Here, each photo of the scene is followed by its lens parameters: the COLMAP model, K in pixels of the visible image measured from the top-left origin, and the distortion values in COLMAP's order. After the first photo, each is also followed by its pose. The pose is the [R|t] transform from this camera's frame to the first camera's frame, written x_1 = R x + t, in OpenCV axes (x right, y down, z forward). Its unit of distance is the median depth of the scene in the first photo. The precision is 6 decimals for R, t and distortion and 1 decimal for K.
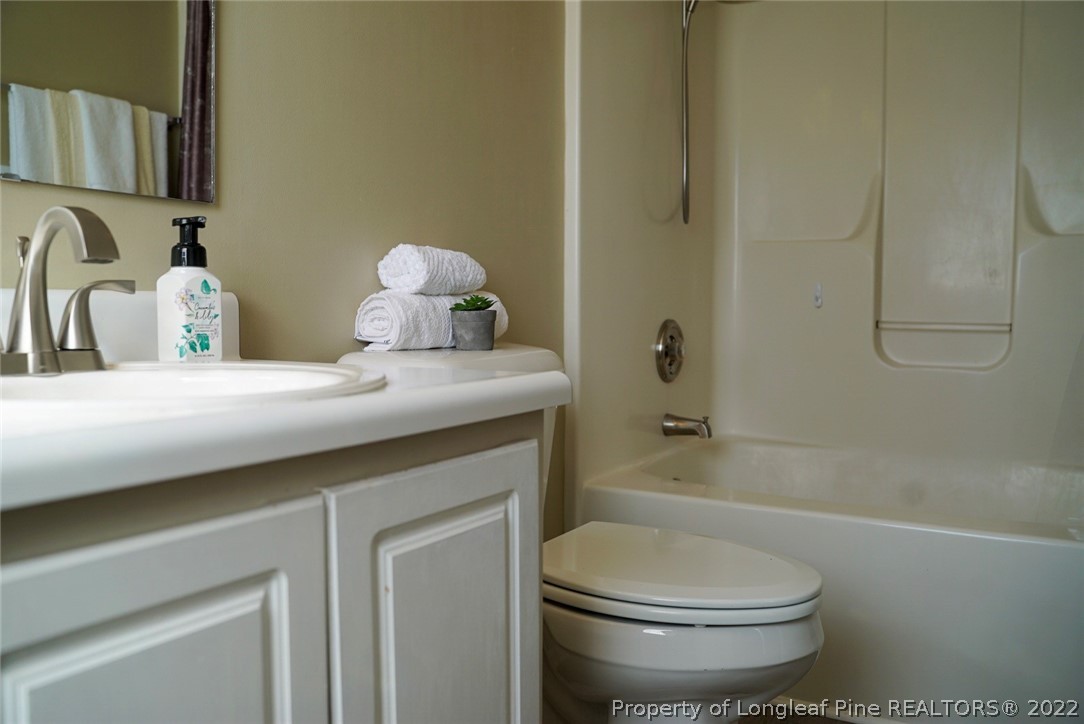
lens RADIAL K [[889.5, 0, 542.0], [0, 889.5, 362.0], [0, 0, 1]] dist [-0.118665, 0.099828]
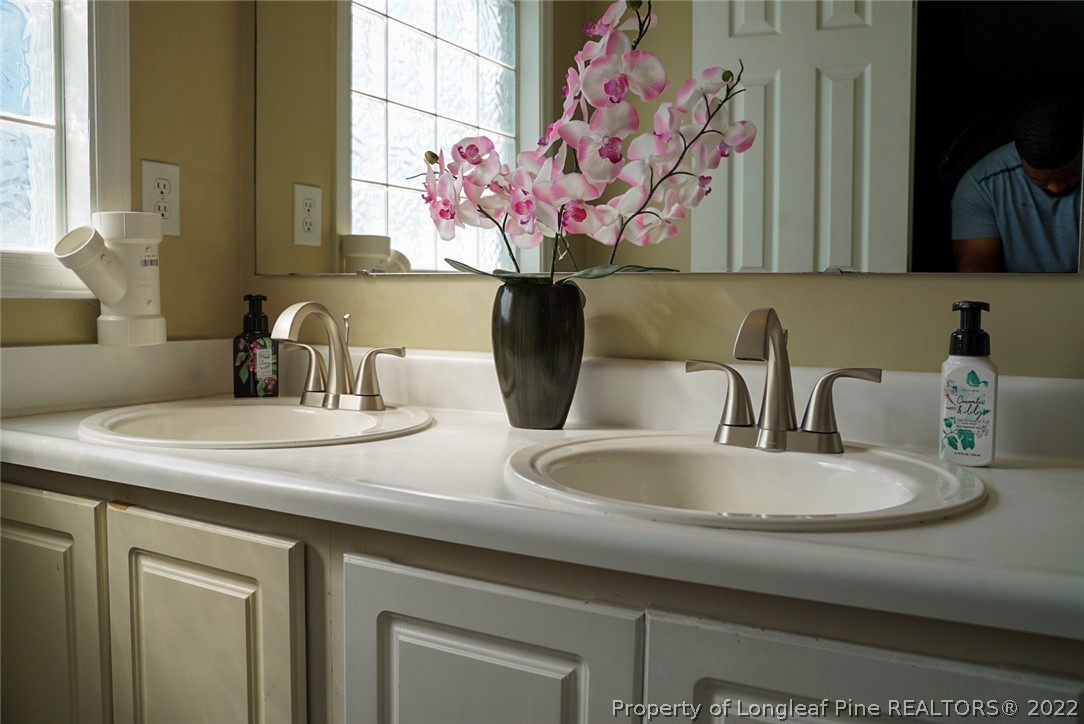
lens RADIAL K [[889.5, 0, 542.0], [0, 889.5, 362.0], [0, 0, 1]] dist [-0.118665, 0.099828]
pose [[0.041693, 0.060792, -0.997279, 0.487181], [-0.067599, 0.996032, 0.057890, -0.125059], [0.996841, 0.065002, 0.045637, 0.519858]]
